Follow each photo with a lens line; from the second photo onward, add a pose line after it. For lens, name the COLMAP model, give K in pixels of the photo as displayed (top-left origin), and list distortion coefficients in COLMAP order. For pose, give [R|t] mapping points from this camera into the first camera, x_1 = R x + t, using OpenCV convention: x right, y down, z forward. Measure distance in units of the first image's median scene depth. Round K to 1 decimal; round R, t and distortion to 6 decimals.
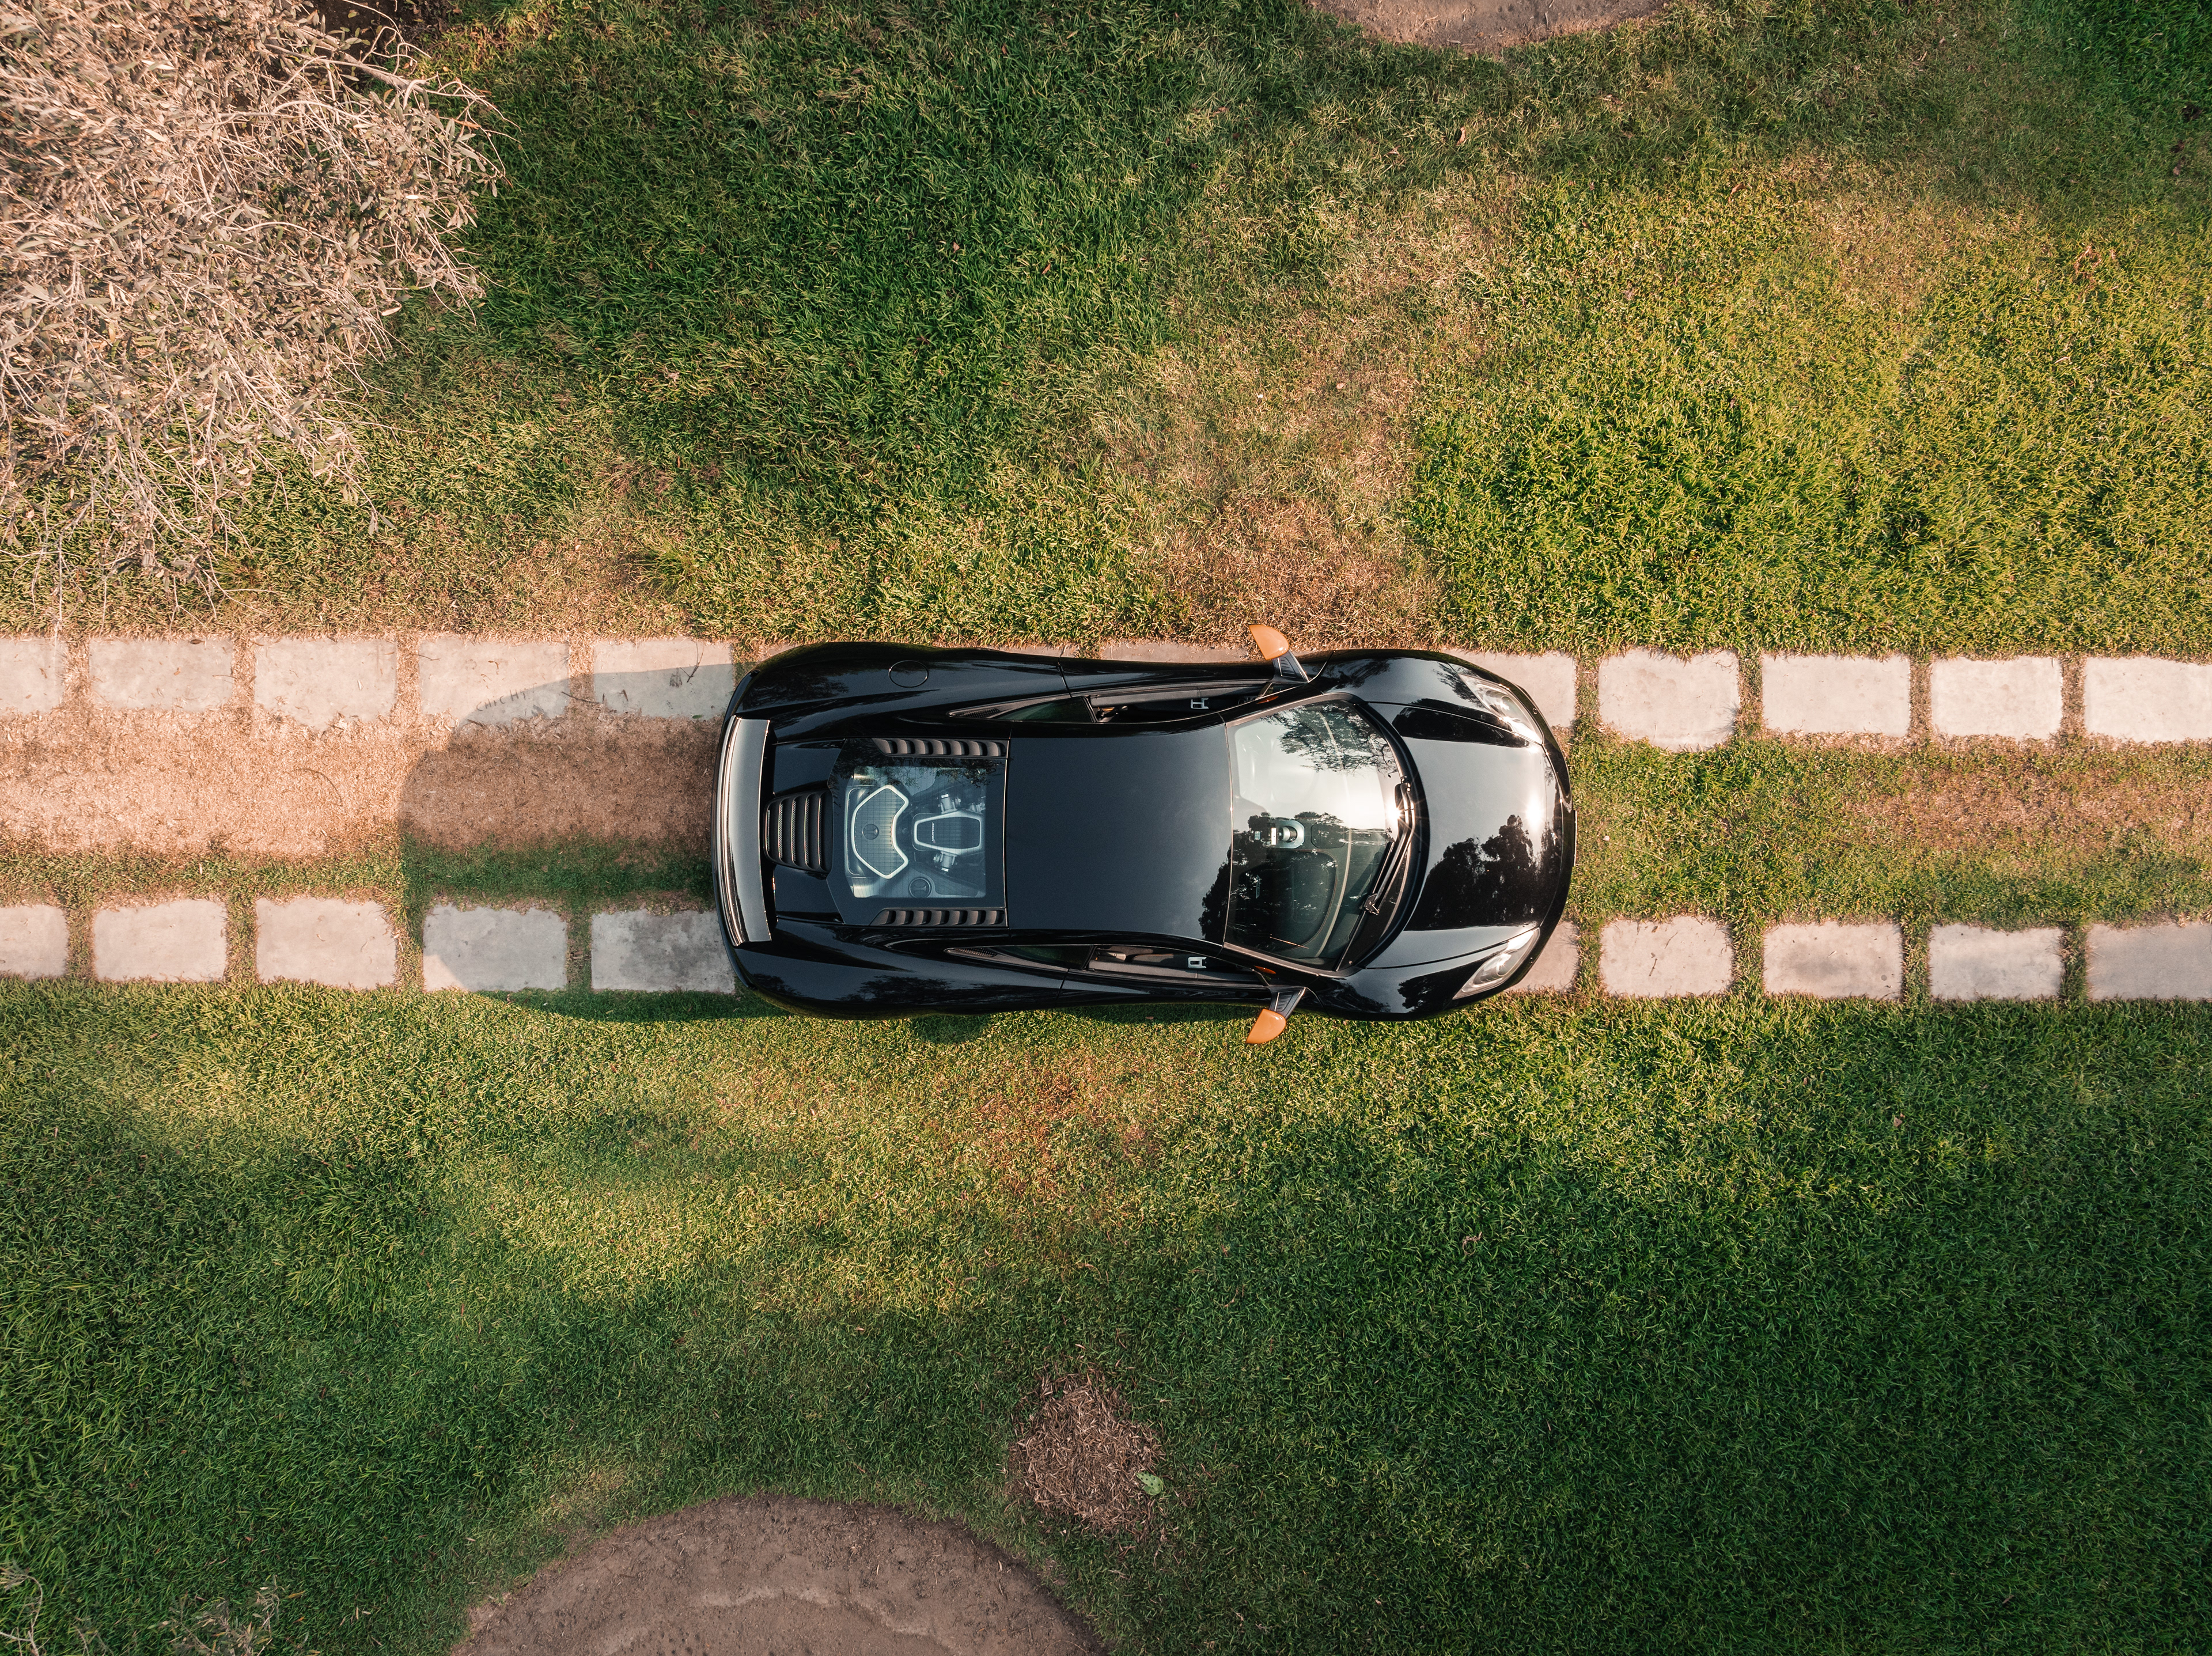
lens RADIAL K [[1601.7, 0, 1106.0], [0, 1601.7, 828.0], [0, 0, 1]] dist [-0.047267, -0.000928]
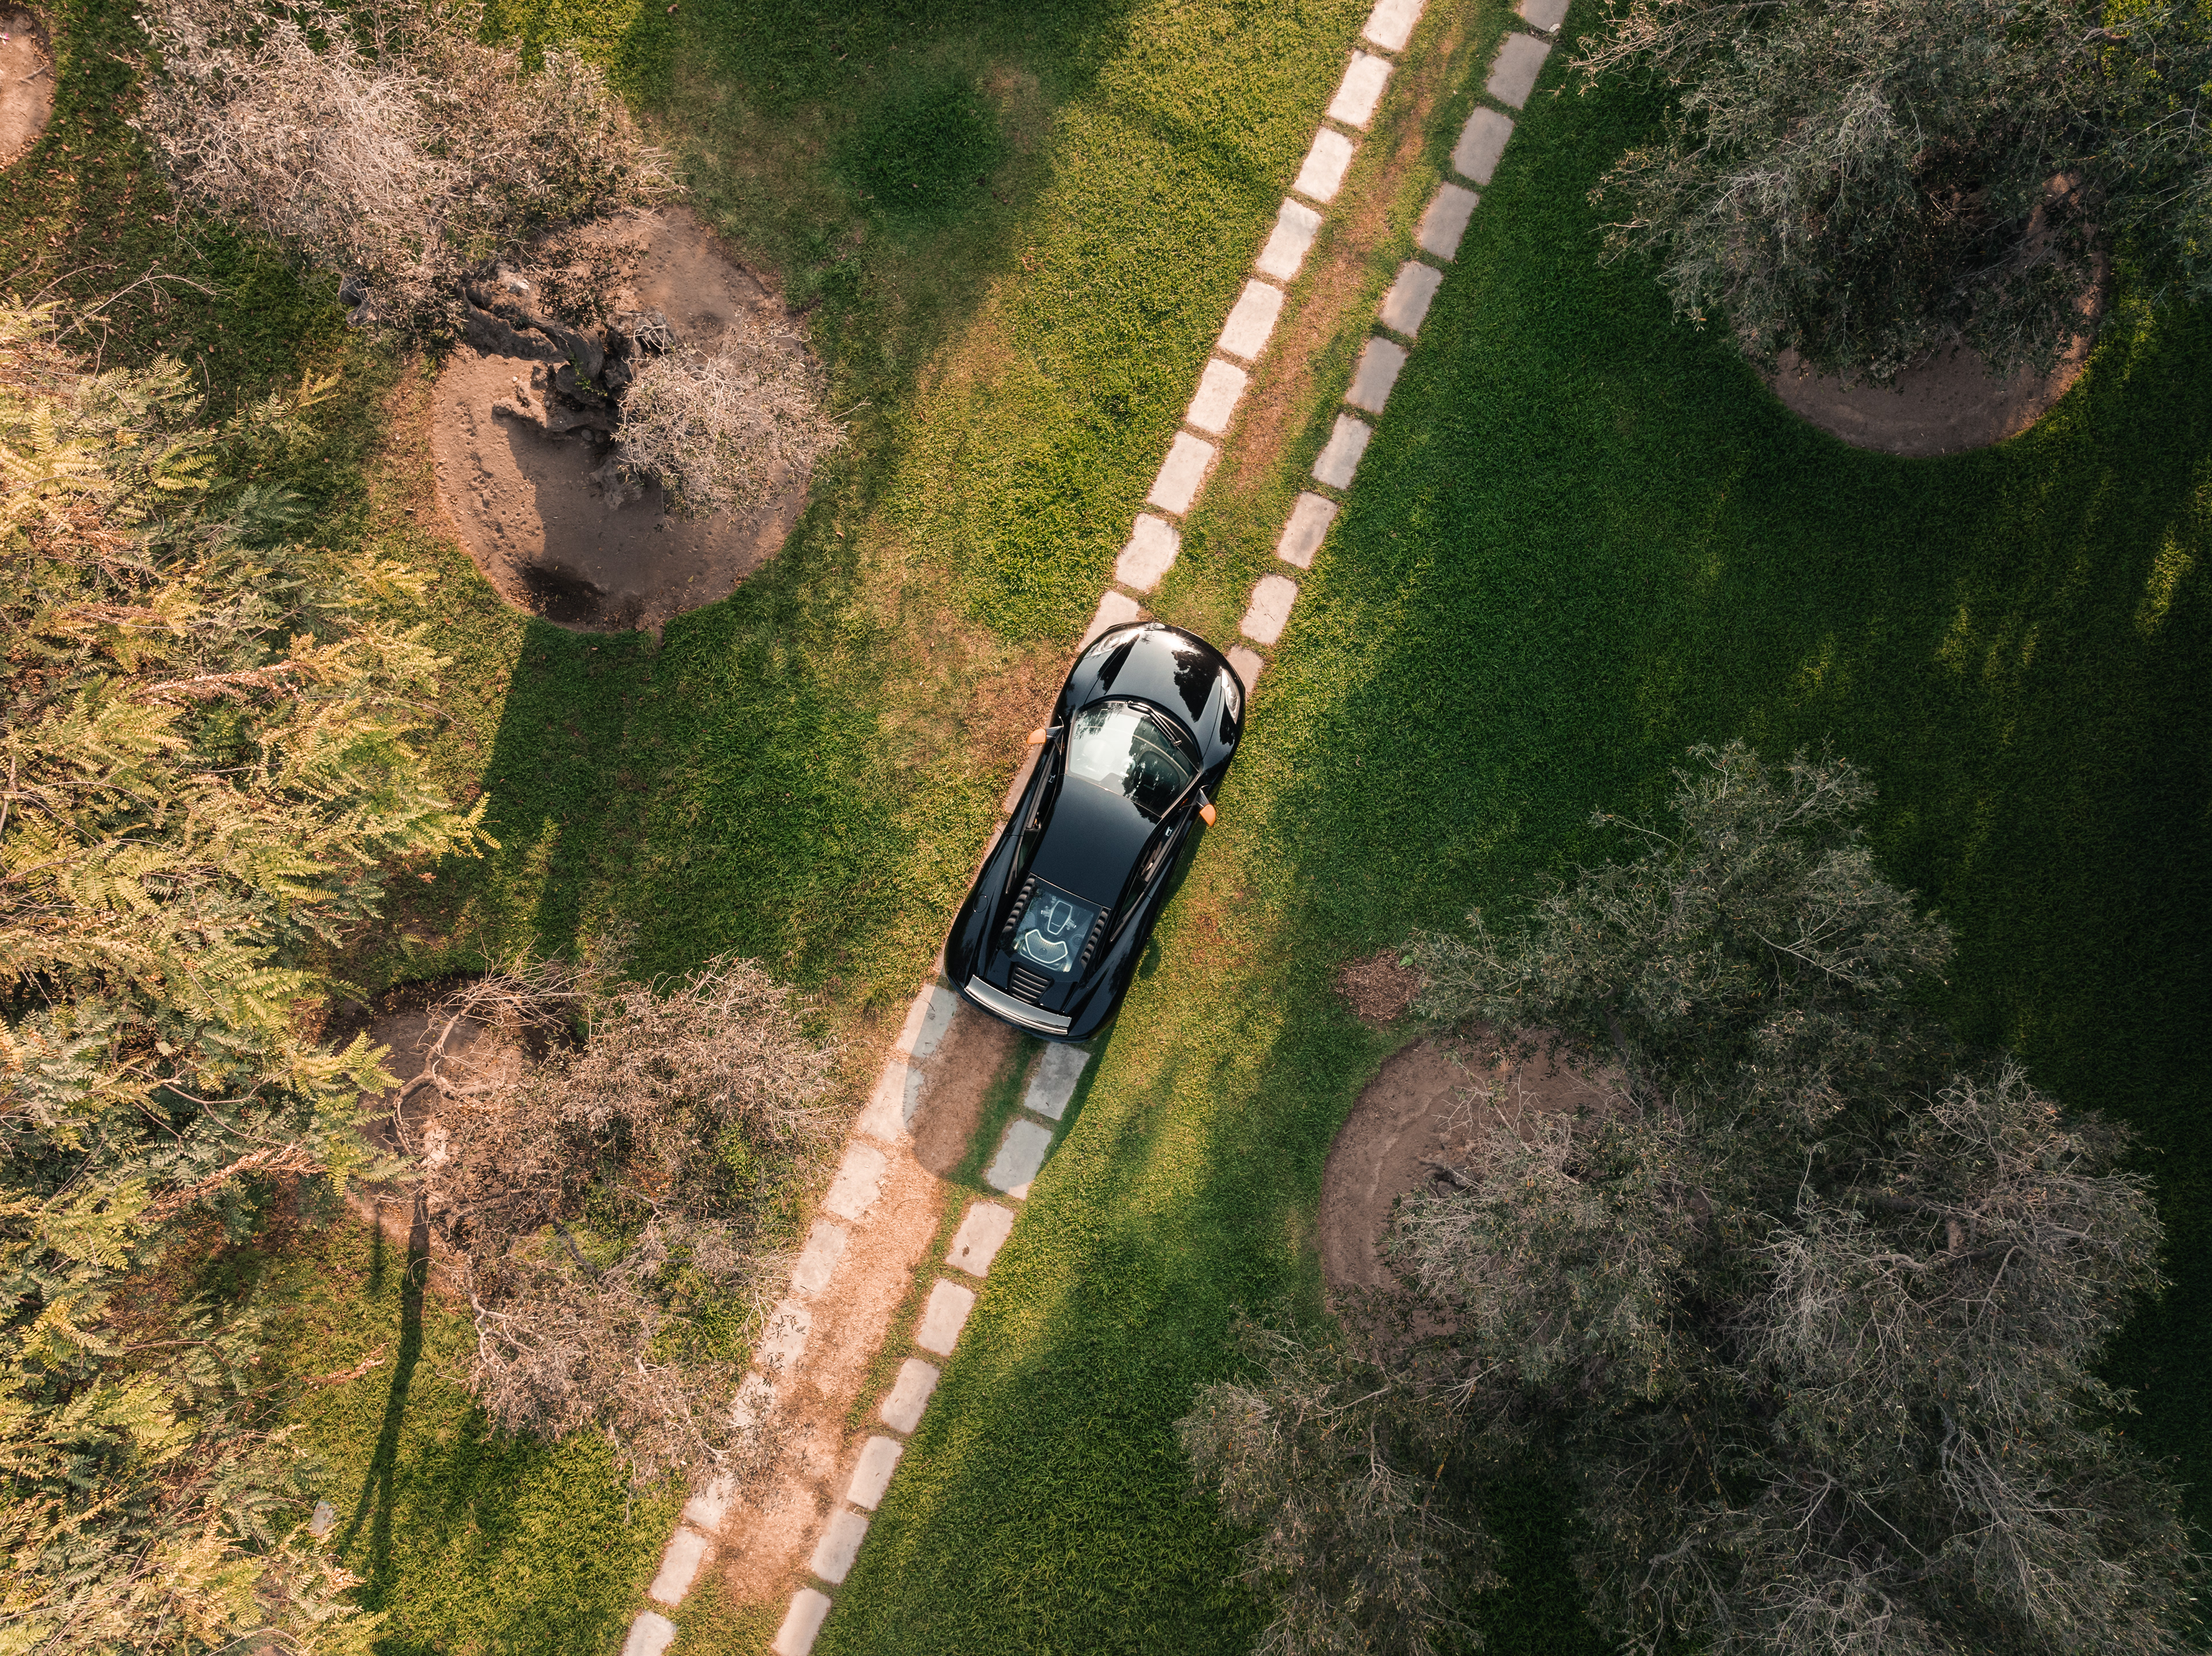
lens RADIAL K [[1601.7, 0, 1106.0], [0, 1601.7, 828.0], [0, 0, 1]] dist [-0.047267, -0.000928]
pose [[0.406973, -0.913430, -0.004287, 0.036242], [0.913192, 0.406968, -0.021381, 0.050433], [0.021275, 0.004787, 0.999762, -0.957683]]
